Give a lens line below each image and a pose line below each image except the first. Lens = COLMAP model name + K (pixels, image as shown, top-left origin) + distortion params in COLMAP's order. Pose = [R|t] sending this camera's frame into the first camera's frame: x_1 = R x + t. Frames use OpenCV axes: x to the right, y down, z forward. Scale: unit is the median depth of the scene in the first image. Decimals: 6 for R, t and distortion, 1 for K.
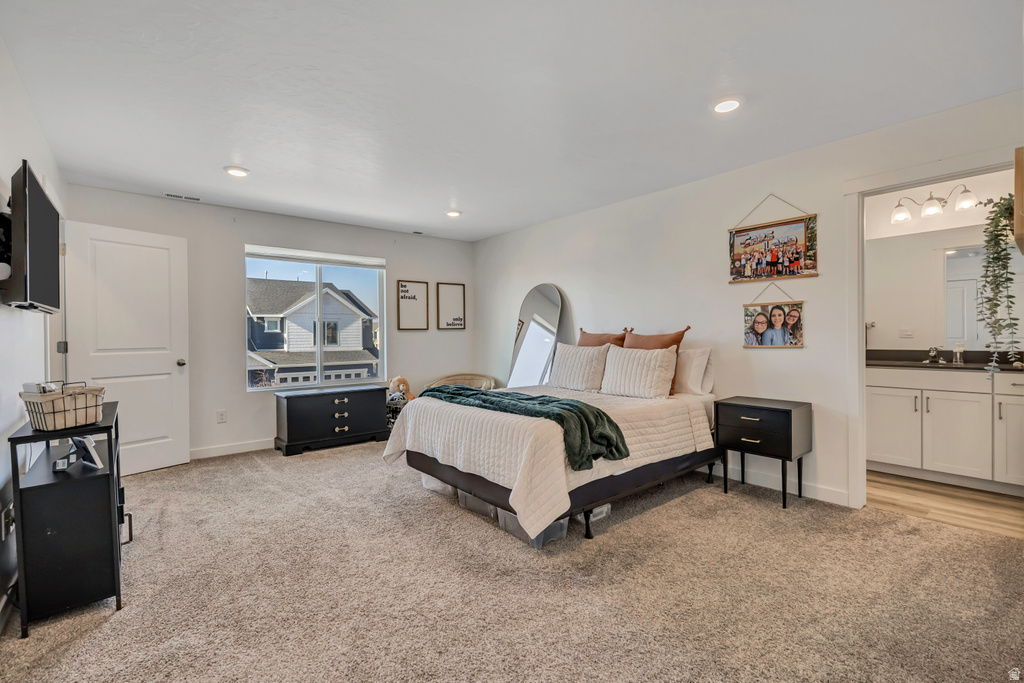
lens RADIAL K [[454.3, 0, 513.9], [0, 454.3, 337.9], [0, 0, 1]] dist [-0.001514, -0.000200]
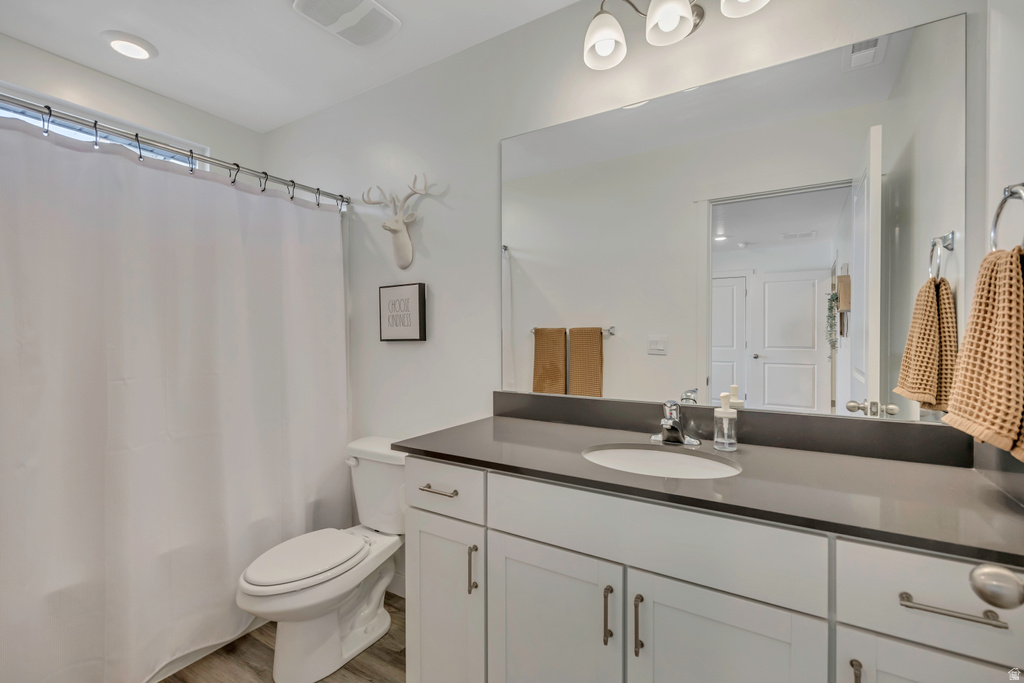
lens RADIAL K [[454.3, 0, 511.8], [0, 454.3, 338.6], [0, 0, 1]] dist [-0.001514, -0.000200]
pose [[0.946366, 0.005497, 0.323050, 0.719750], [-0.006710, 0.999974, 0.002639, -0.030172], [-0.323027, -0.004665, 0.946378, 0.732459]]
